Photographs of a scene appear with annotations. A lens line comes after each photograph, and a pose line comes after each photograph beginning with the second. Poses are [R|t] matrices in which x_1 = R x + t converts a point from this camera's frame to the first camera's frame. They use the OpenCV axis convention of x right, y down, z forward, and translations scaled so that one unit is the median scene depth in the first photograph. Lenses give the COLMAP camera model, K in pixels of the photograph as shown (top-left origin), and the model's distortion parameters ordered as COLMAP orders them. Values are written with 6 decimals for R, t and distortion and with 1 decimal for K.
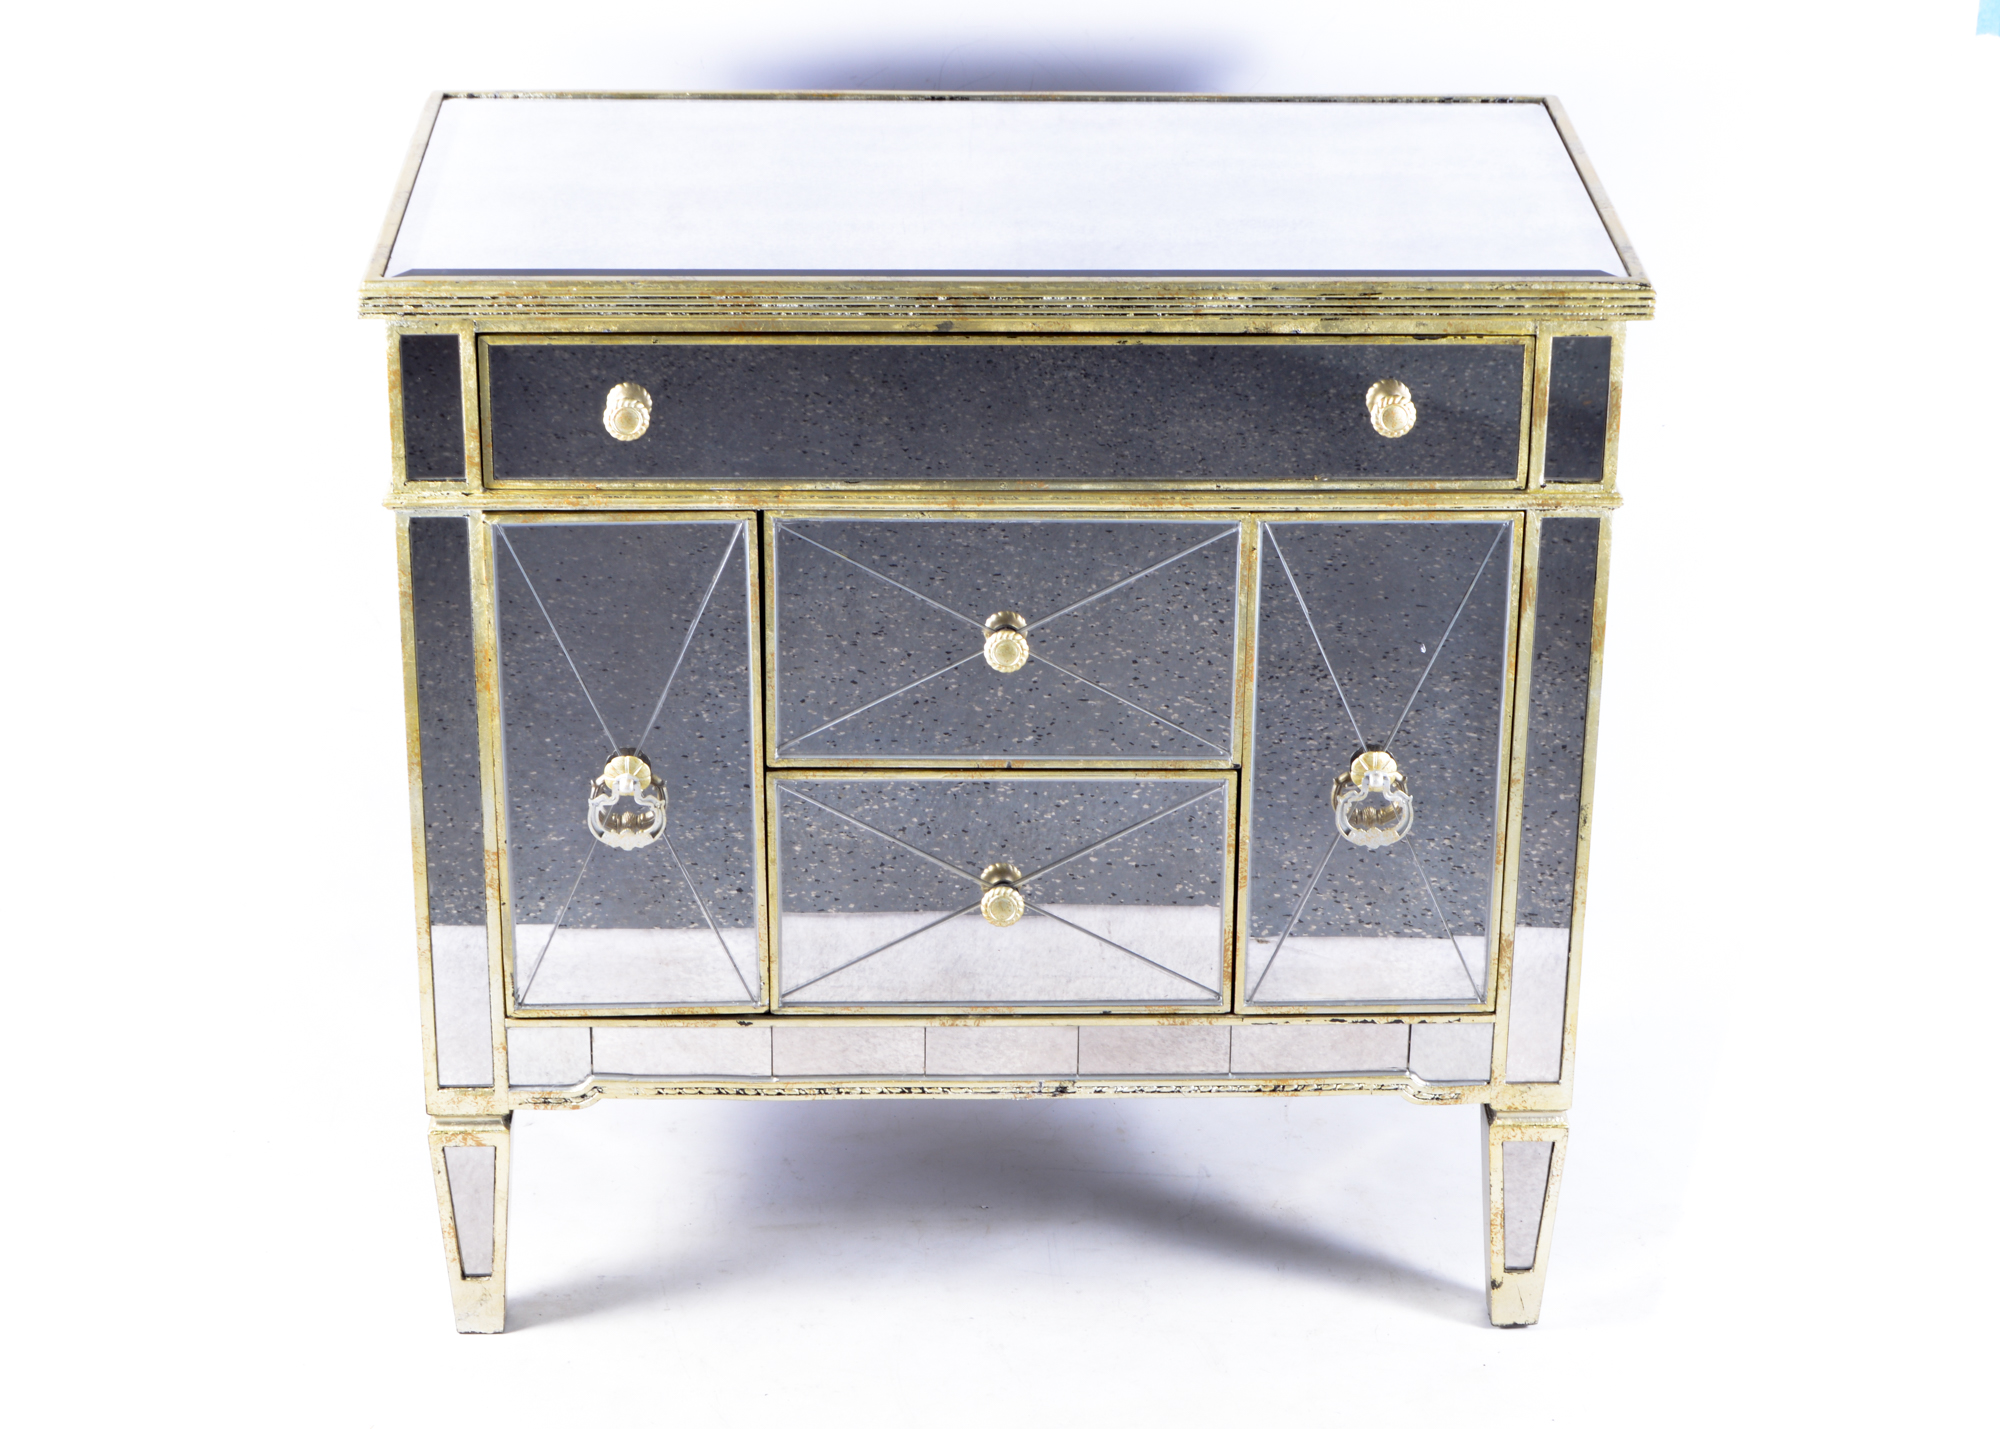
lens RADIAL K [[4275.7, 0, 1000.0], [0, 4275.7, 714.5], [0, 0, 1]] dist [0.043184, 0.115792]
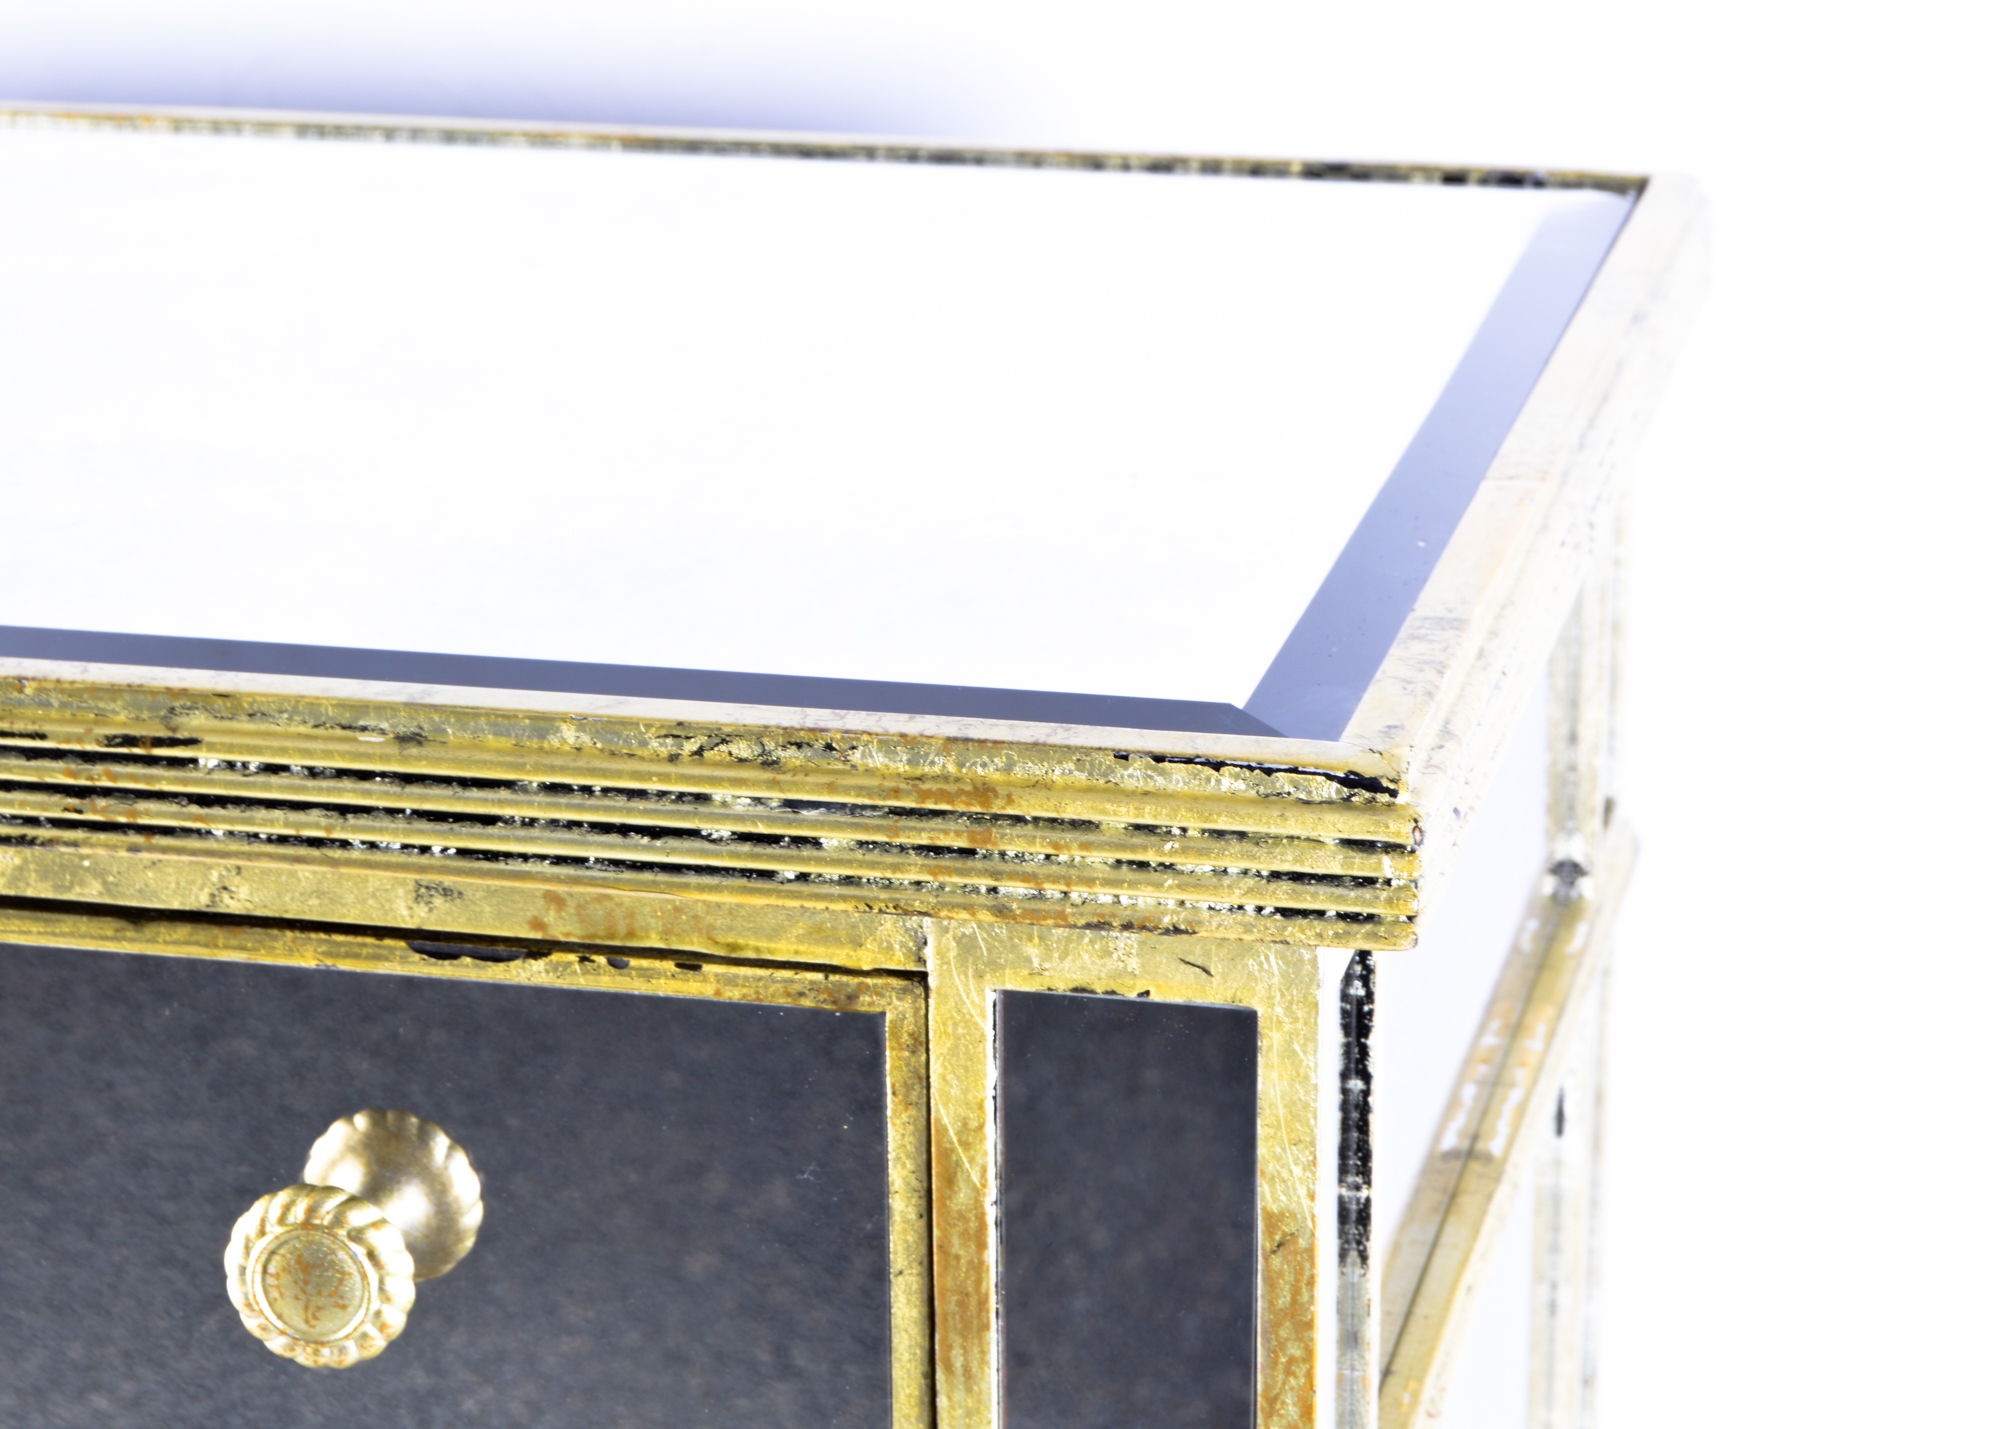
lens RADIAL K [[4953.0, 0, 1000.0], [0, 4953.0, 714.5], [0, 0, 1]] dist [-0.069109, -0.187442]
pose [[0.968766, 0.062795, -0.239895, 0.190435], [-0.090347, 0.990293, -0.105629, -0.075331], [0.230934, 0.124003, 0.965035, 0.750786]]
